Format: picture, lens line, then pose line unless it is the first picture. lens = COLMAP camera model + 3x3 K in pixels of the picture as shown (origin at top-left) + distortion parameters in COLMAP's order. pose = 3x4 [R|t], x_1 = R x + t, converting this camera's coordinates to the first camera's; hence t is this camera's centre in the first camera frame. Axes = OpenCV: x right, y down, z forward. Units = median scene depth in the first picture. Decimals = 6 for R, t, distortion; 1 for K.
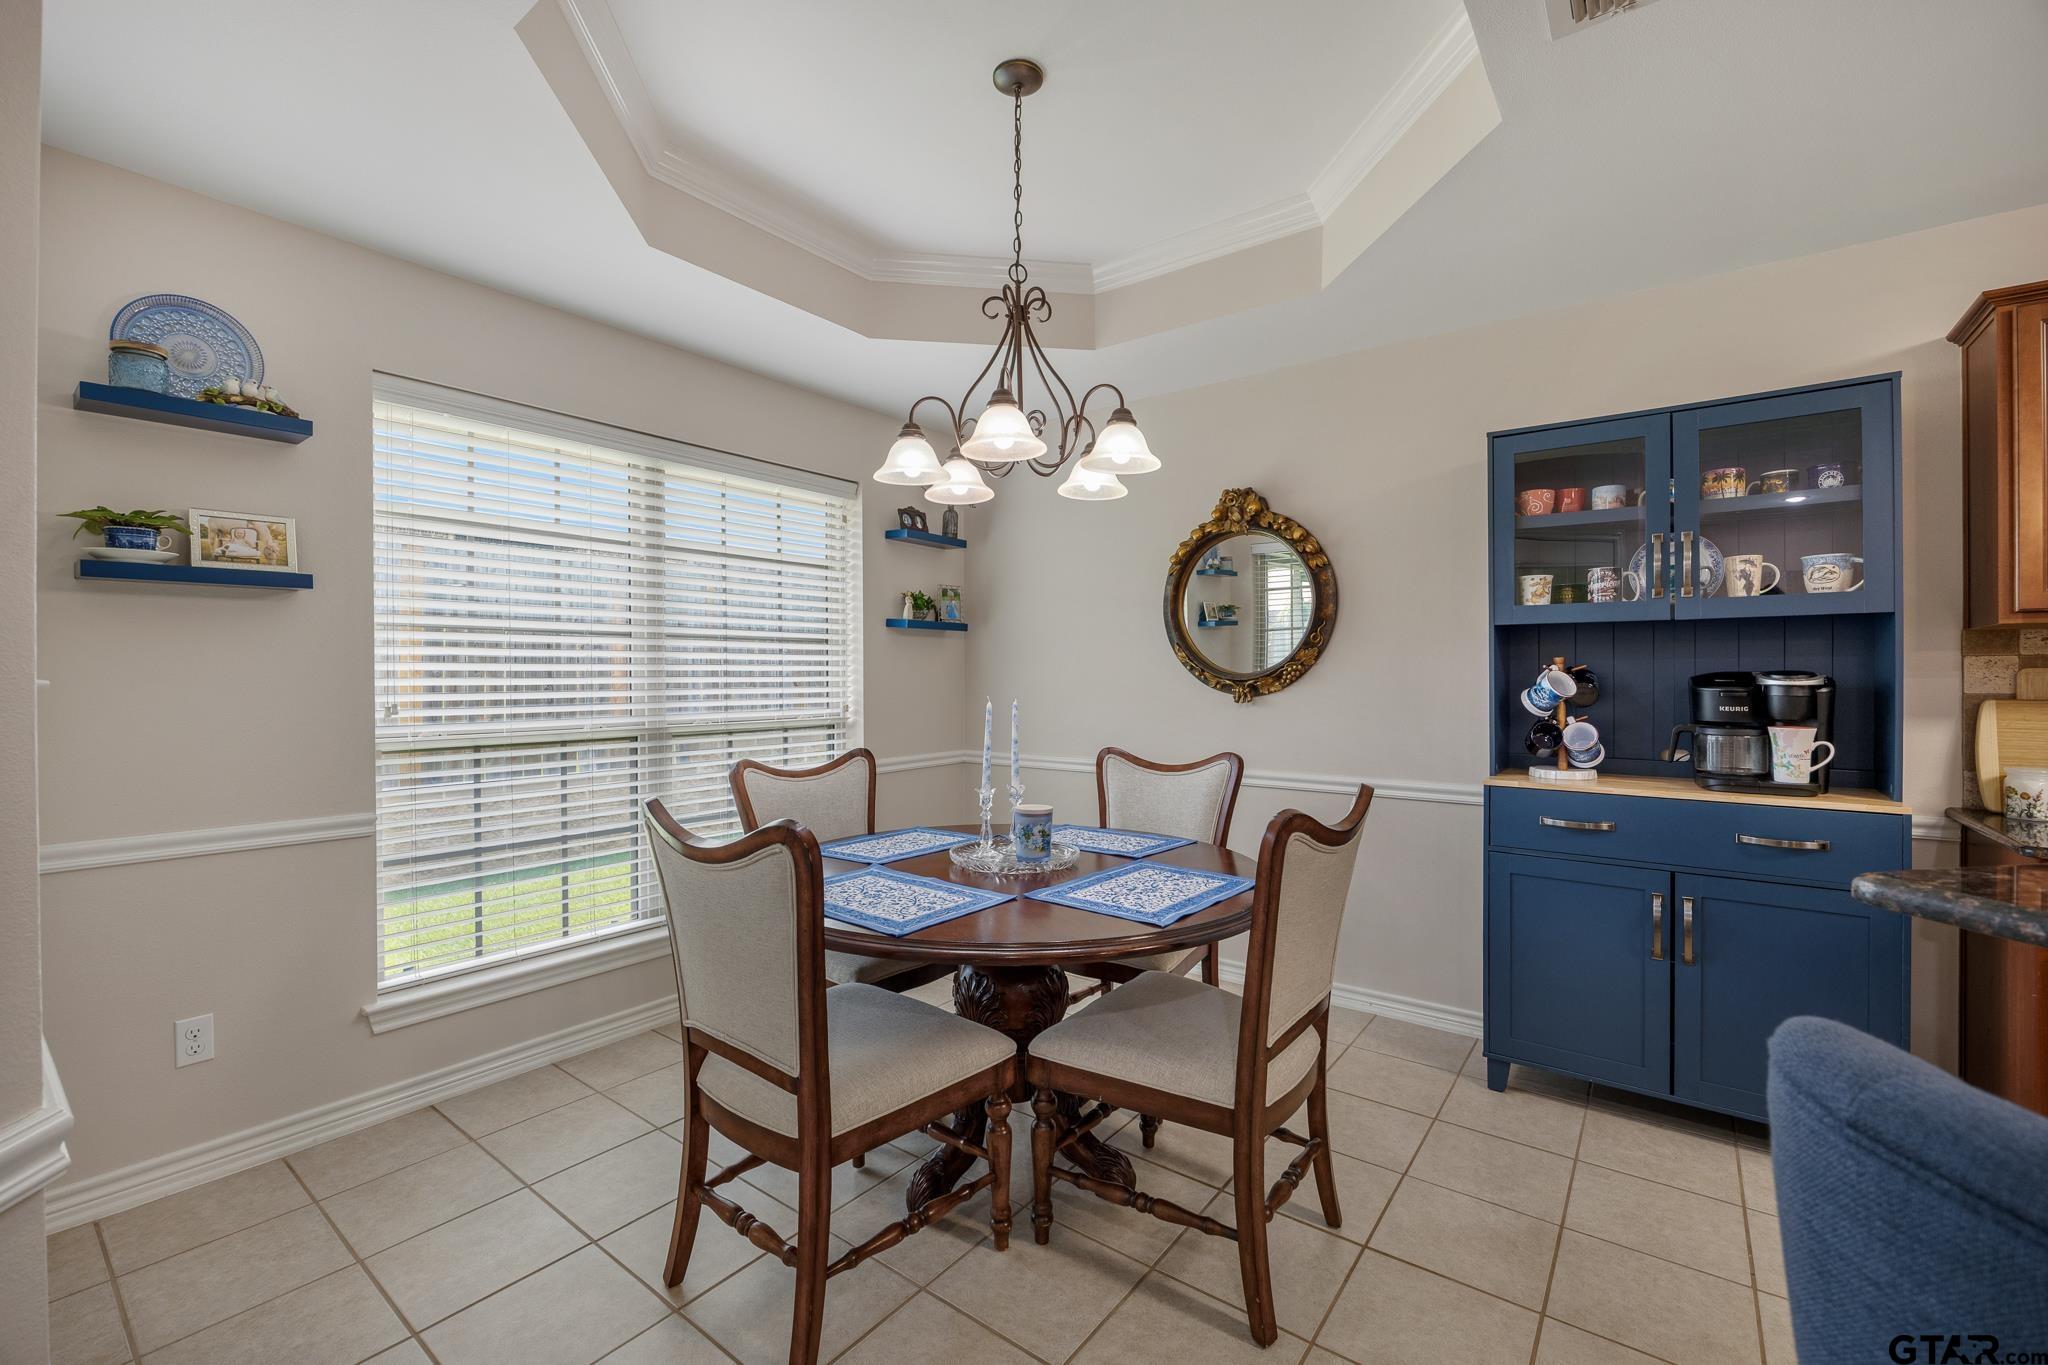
lens RADIAL K [[848.6, 0, 1020.8], [0, 848.6, 681.6], [0, 0, 1]] dist [-0.015153, 0.001508]
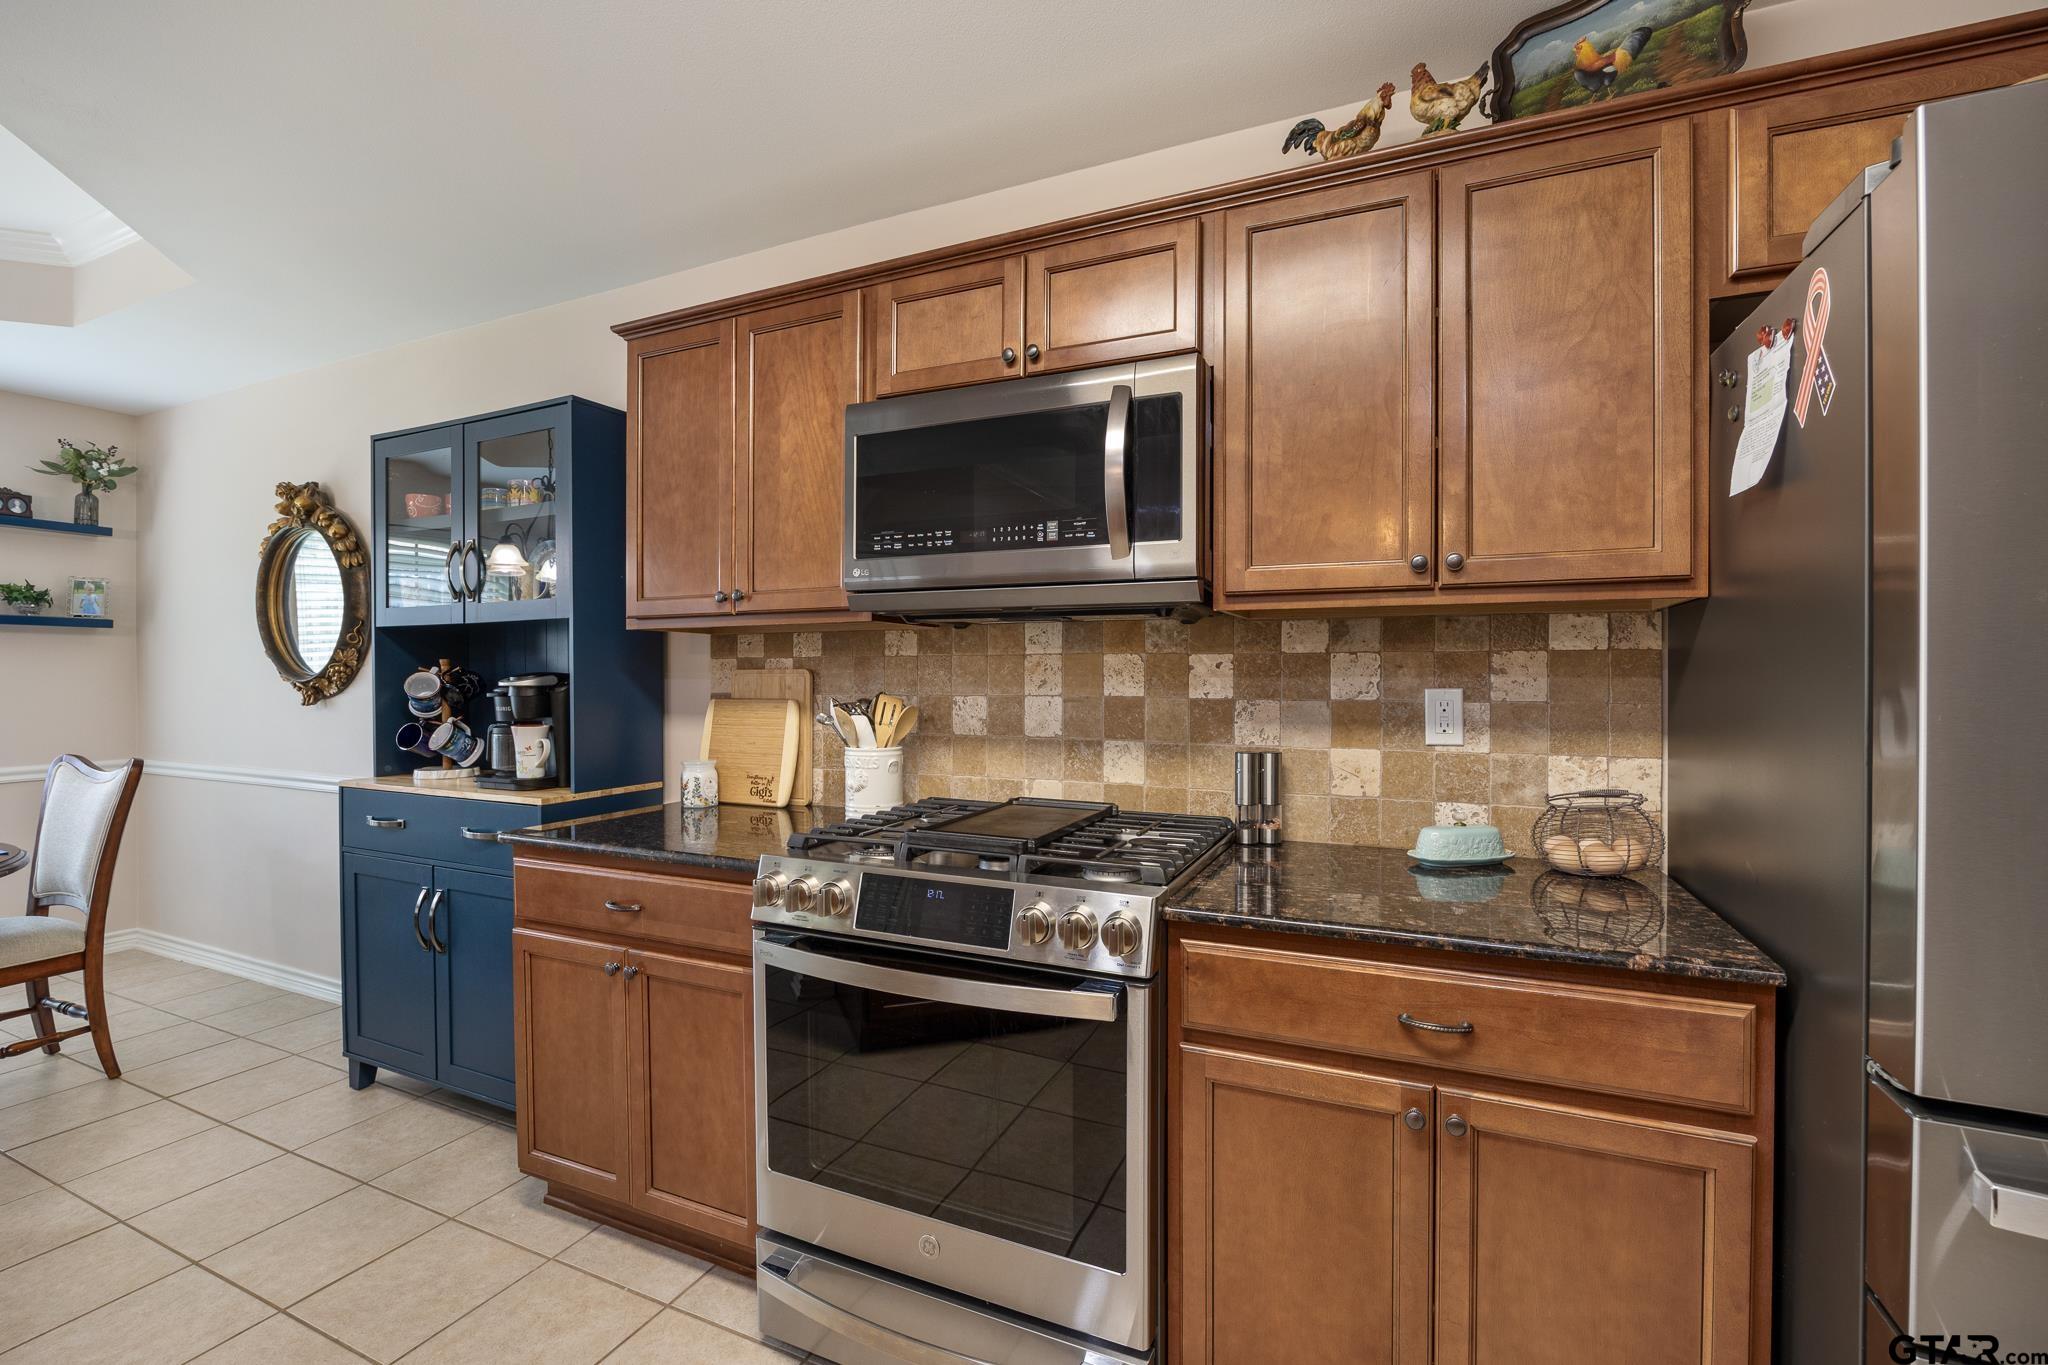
lens RADIAL K [[877.8, 0, 1015.1], [0, 877.8, 680.2], [0, 0, 1]] dist [-0.018686, 0.000770]
pose [[0.972483, -0.001486, 0.232967, 1.183172], [0.002291, 0.999992, -0.003183, 0.001780], [-0.232961, 0.003629, 0.972479, -0.208371]]
